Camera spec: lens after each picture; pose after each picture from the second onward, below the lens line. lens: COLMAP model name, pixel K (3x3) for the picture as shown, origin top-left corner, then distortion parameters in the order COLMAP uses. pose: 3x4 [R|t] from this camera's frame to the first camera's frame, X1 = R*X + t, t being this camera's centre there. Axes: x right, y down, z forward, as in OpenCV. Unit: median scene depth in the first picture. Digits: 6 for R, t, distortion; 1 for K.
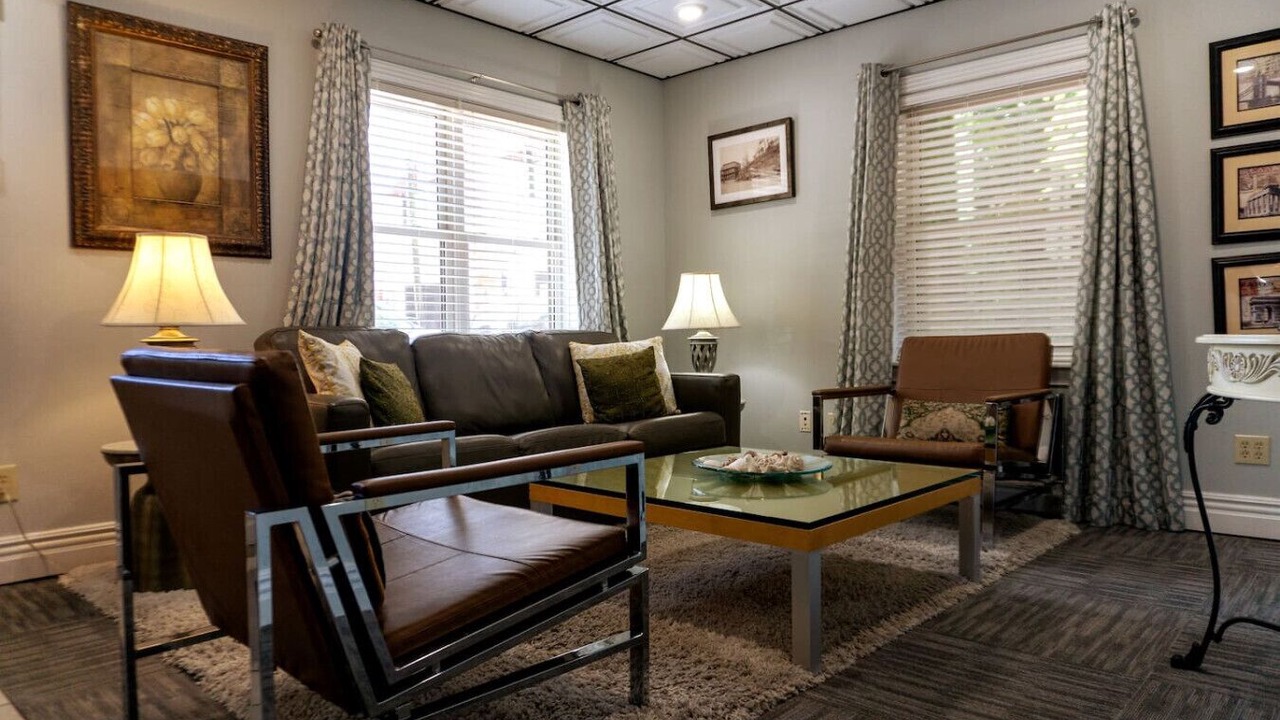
lens RADIAL K [[859.4, 0, 662.6], [0, 859.4, 365.1], [0, 0, 1]] dist [0.005314, -0.022882]
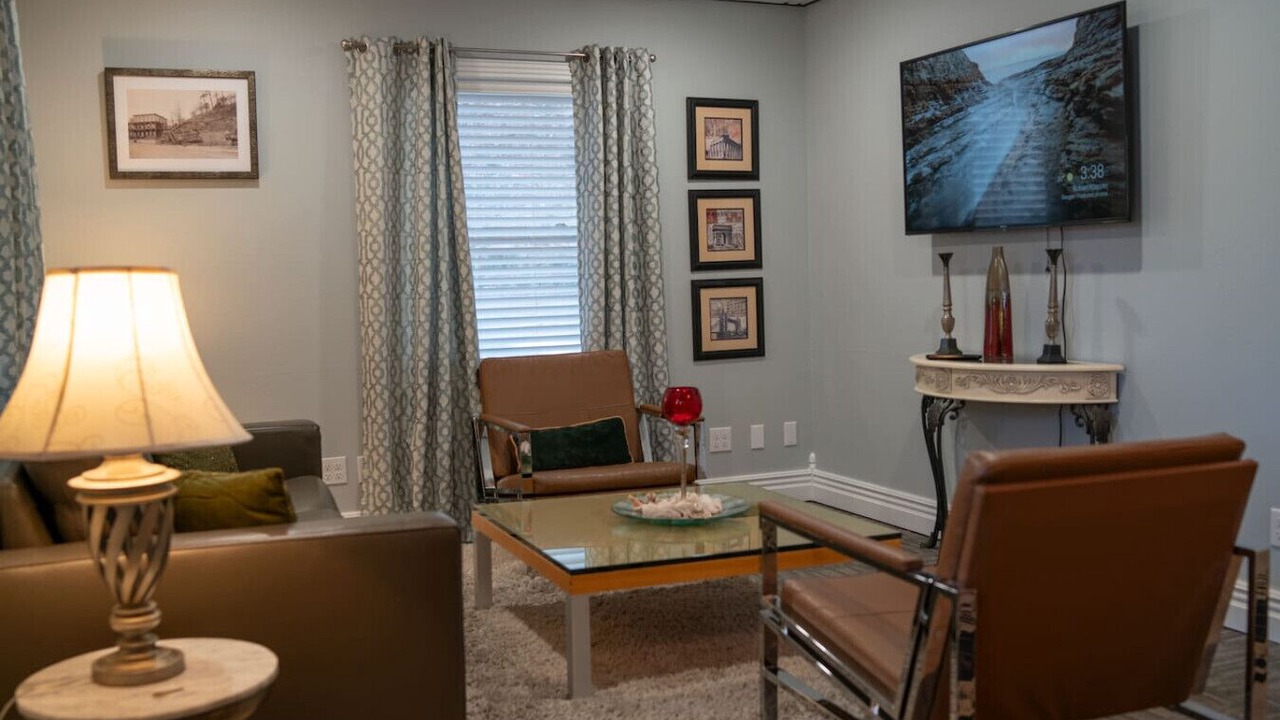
lens RADIAL K [[1232.1, 0, 640.0], [0, 1232.1, 360.0], [0, 0, 1]] dist [-0.077520, 0.008224]
pose [[0.418447, -0.059680, 0.906279, -0.886178], [0.036339, 0.998140, 0.048950, -0.102573], [-0.907514, 0.012450, 0.419837, 0.337931]]
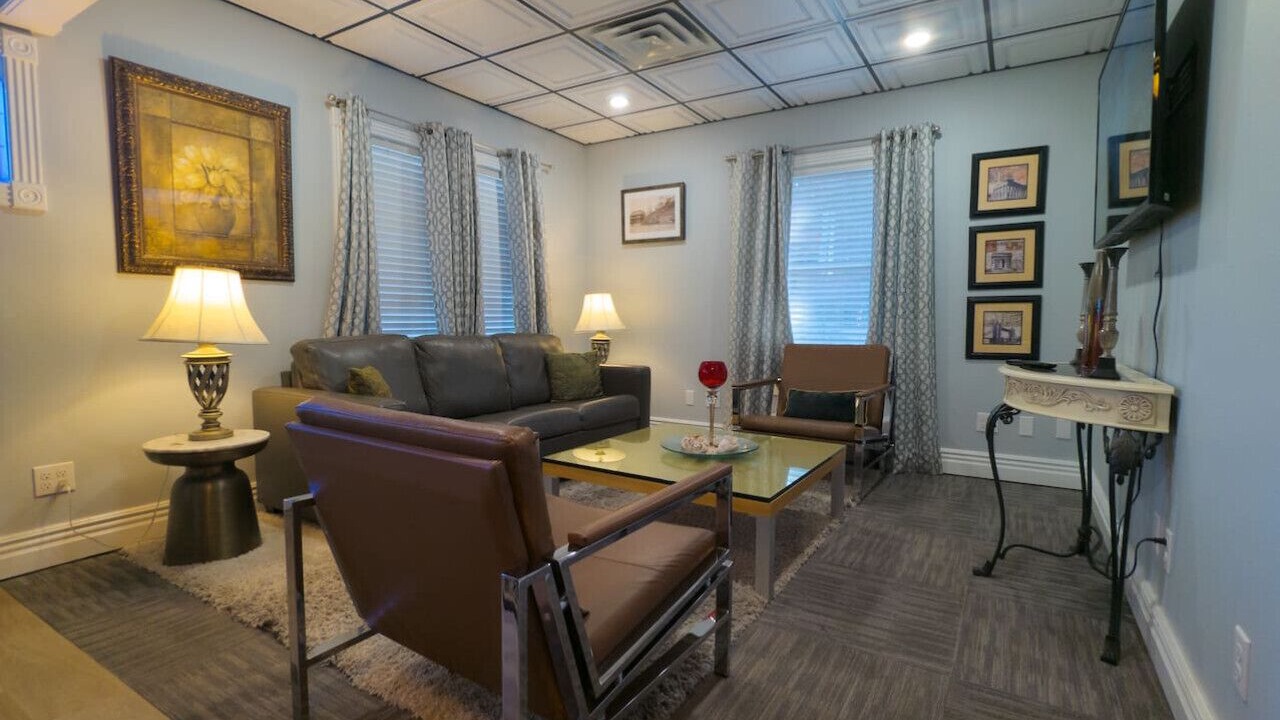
lens RADIAL K [[611.6, 0, 640.0], [0, 611.6, 360.0], [0, 0, 1]] dist [-0.000122, -0.000704]
pose [[0.981046, 0.001058, 0.193774, -0.146666], [-0.011100, 0.998650, 0.050745, -0.065066], [-0.193458, -0.051934, 0.979733, 0.037836]]
